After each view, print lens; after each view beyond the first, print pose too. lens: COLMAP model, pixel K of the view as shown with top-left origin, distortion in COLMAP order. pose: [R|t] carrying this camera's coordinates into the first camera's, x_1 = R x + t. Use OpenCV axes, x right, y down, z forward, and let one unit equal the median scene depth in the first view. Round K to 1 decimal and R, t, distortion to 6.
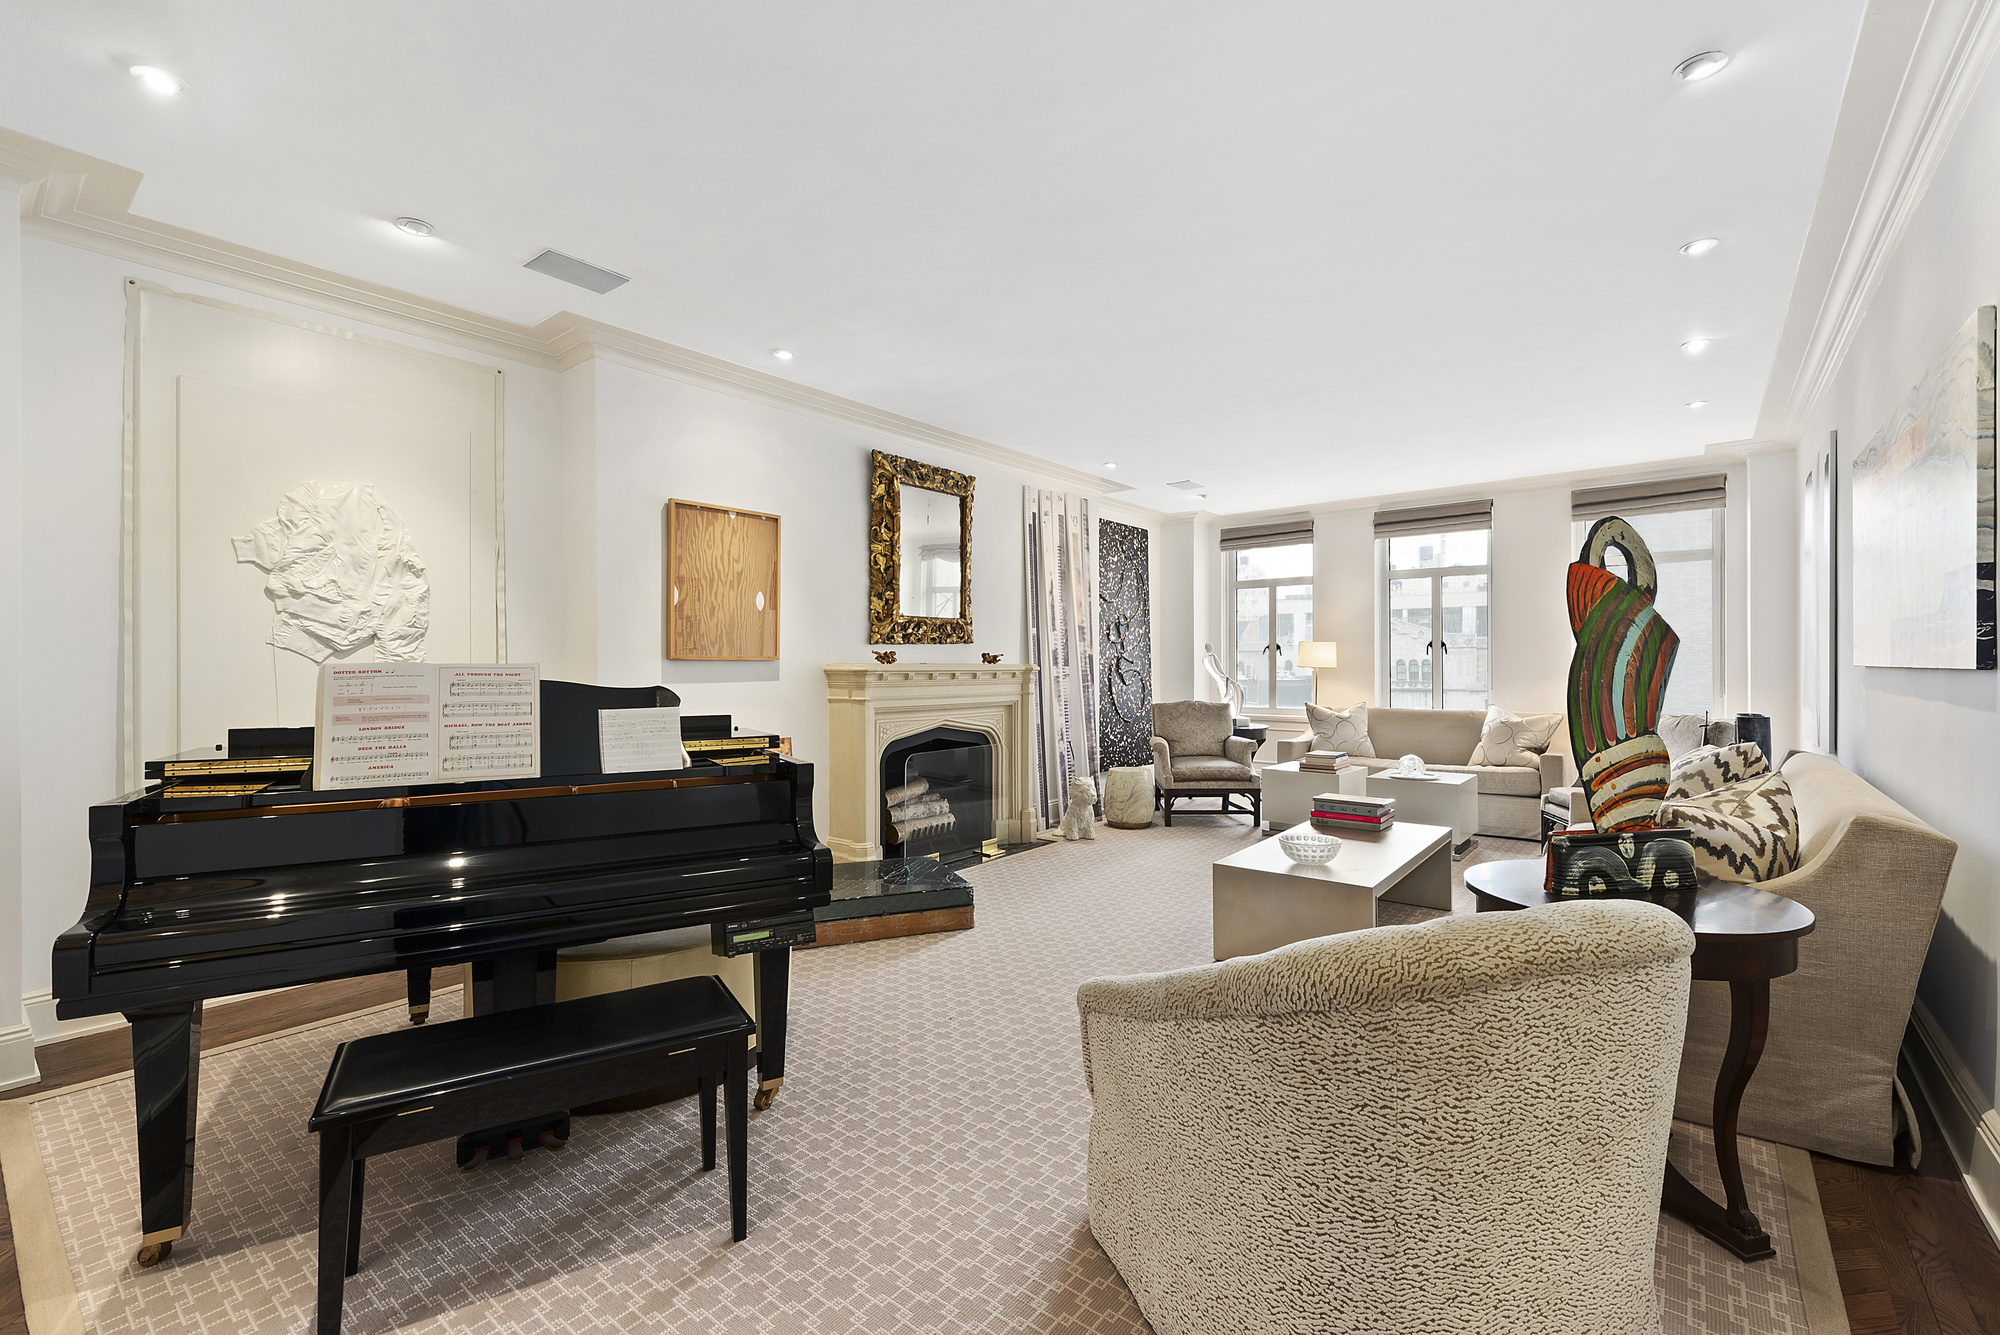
lens RADIAL K [[859.8, 0, 997.6], [0, 859.8, 665.5], [0, 0, 1]] dist [-0.000176, 0.000014]
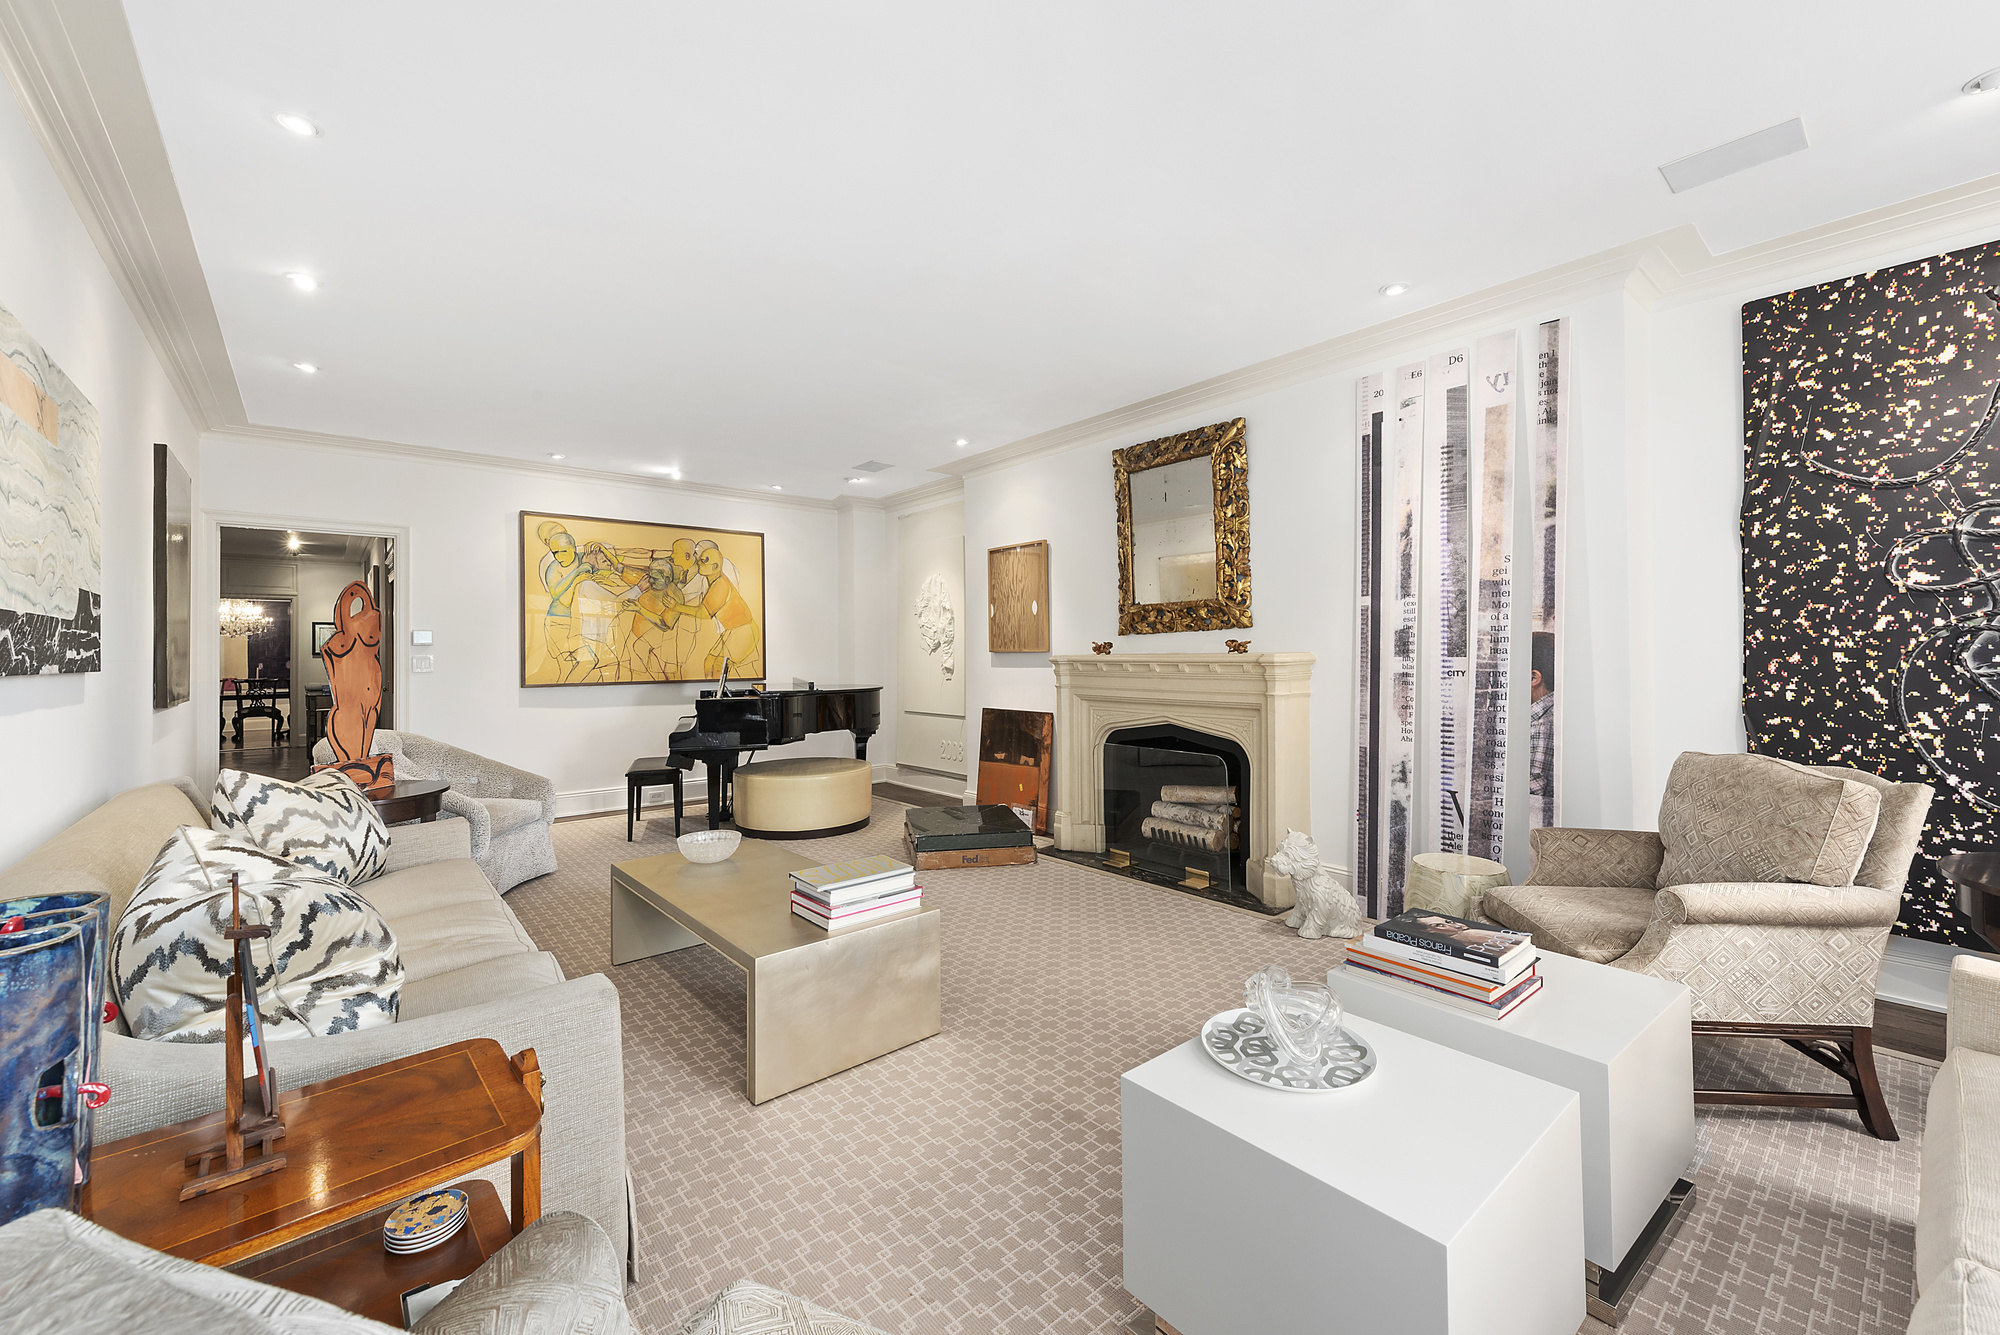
lens RADIAL K [[799.4, 0, 999.6], [0, 799.4, 661.5], [0, 0, 1]] dist [0.003193, 0.000239]
pose [[-0.196527, 0.009064, -0.980456, 0.813512], [0.002724, 0.999958, 0.008698, -0.001144], [0.980495, -0.000962, -0.196544, 1.010968]]
